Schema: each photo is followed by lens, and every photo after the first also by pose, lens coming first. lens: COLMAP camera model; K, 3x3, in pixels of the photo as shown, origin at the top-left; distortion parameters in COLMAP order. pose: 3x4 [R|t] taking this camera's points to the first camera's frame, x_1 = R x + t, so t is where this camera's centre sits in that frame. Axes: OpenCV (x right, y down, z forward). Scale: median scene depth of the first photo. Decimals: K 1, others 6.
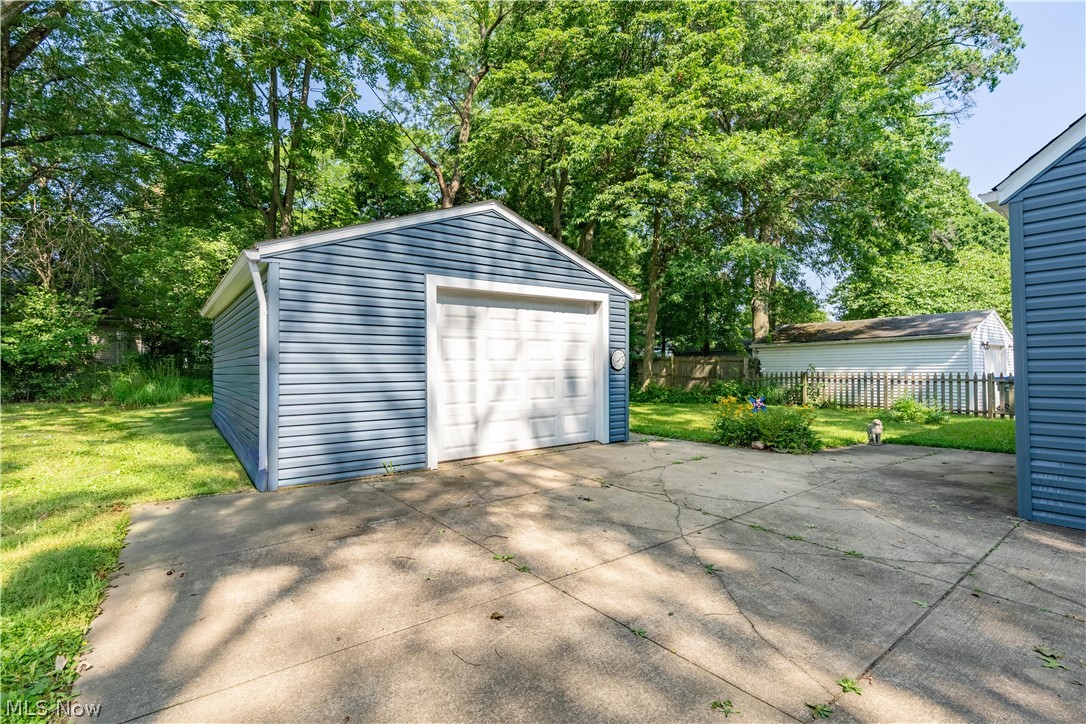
lens RADIAL K [[515.5, 0, 536.7], [0, 515.5, 360.8], [0, 0, 1]] dist [0.000771, 0.000139]
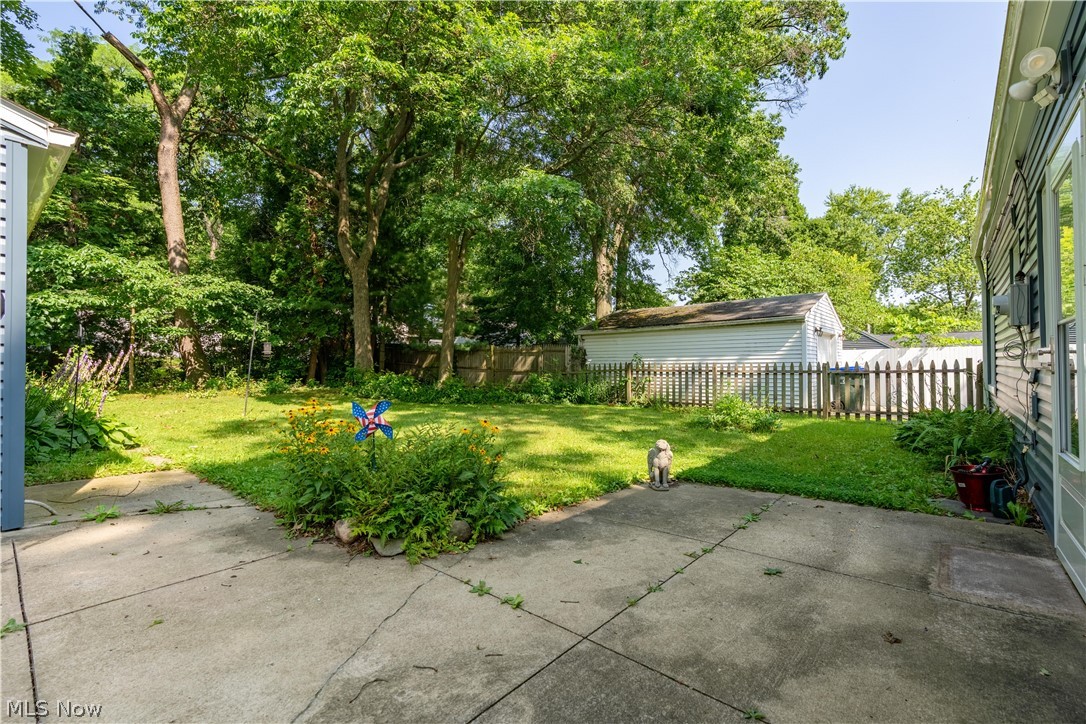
lens RADIAL K [[492.1, 0, 543.0], [0, 492.1, 362.0], [0, 0, 1]] dist [-0.004322, 0.001095]
pose [[0.975396, 0.002641, 0.220442, 0.225856], [-0.003917, 0.999978, 0.005352, 0.017039], [-0.220423, -0.006083, 0.975385, 0.282540]]
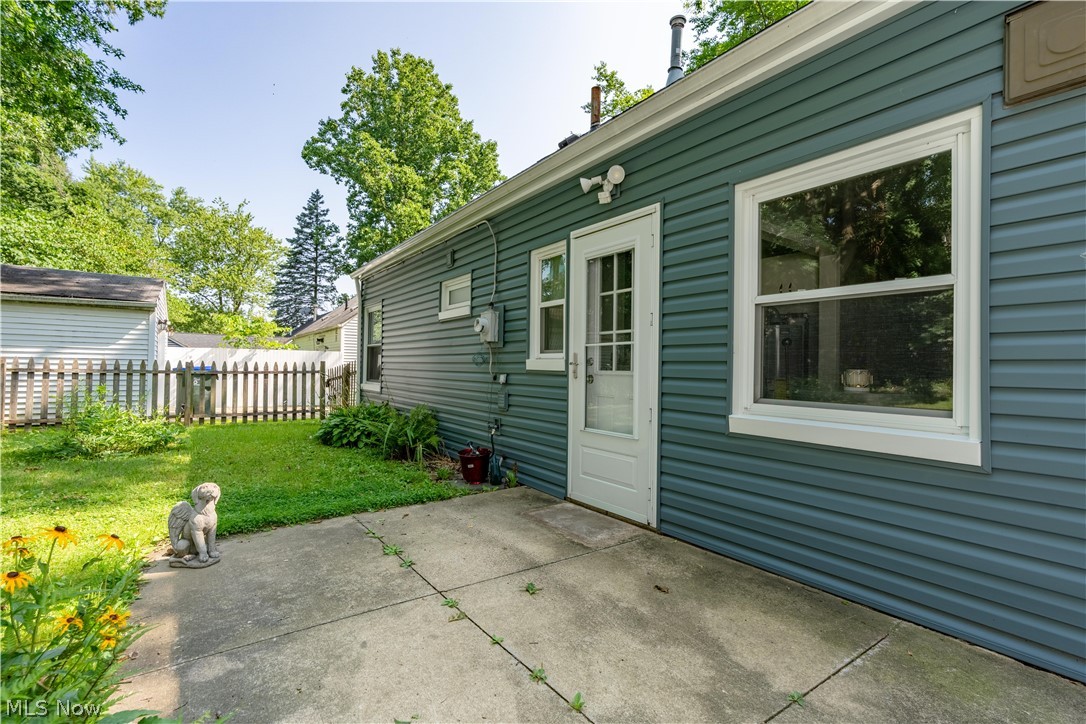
lens RADIAL K [[484.7, 0, 546.9], [0, 484.7, 362.2], [0, 0, 1]] dist [-0.003418, 0.001144]
pose [[0.024345, 0.022213, 0.999457, 0.185758], [-0.033432, 0.999212, -0.021393, 0.018883], [-0.999144, -0.032893, 0.025069, 0.407763]]
